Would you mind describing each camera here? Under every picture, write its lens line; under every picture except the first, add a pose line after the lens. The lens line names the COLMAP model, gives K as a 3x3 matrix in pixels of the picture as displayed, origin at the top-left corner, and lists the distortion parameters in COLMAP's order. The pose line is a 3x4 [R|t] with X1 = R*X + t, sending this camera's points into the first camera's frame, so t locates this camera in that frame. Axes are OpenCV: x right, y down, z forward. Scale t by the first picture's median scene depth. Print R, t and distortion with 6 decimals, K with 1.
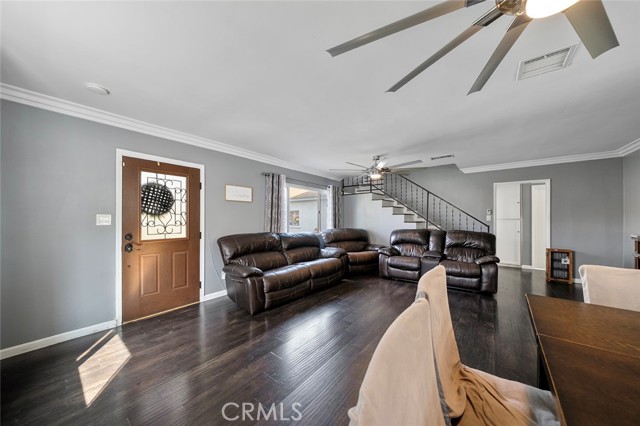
lens RADIAL K [[221.2, 0, 322.7], [0, 221.2, 215.8], [0, 0, 1]] dist [-0.002263, -0.000210]
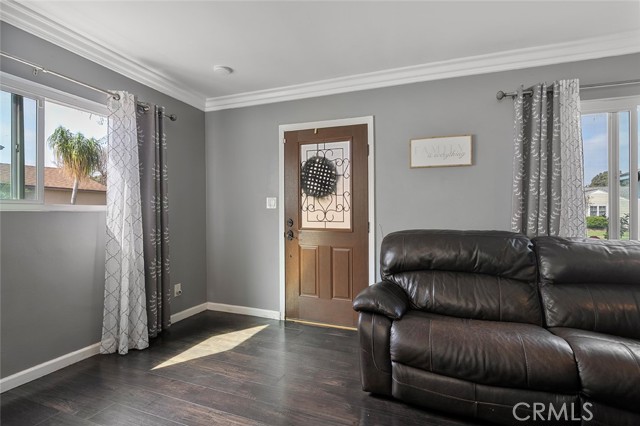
lens RADIAL K [[311.5, 0, 321.9], [0, 311.5, 210.7], [0, 0, 1]] dist [-0.015234, 0.000146]
pose [[0.278241, -0.009320, -0.960466, 0.298888], [0.005112, 0.999953, -0.008222, 0.051988], [0.960498, -0.002622, 0.278275, 0.685776]]
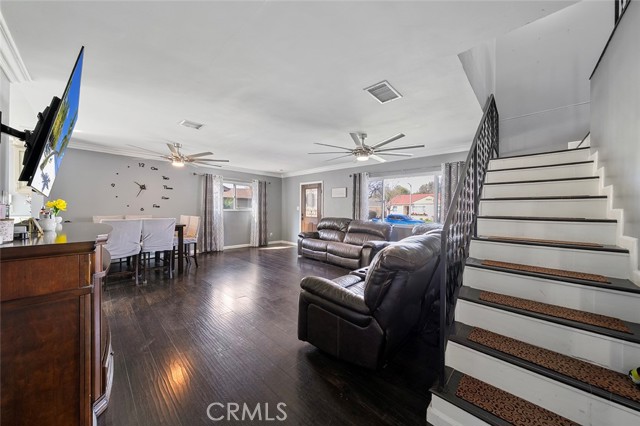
lens RADIAL K [[221.2, 0, 319.0], [0, 221.2, 211.6], [0, 0, 1]] dist [-0.002263, -0.000210]
pose [[-0.134715, 0.010340, -0.990830, 1.541823], [-0.001818, 0.999941, 0.010682, 0.024164], [0.990883, 0.003240, -0.134688, 1.373009]]
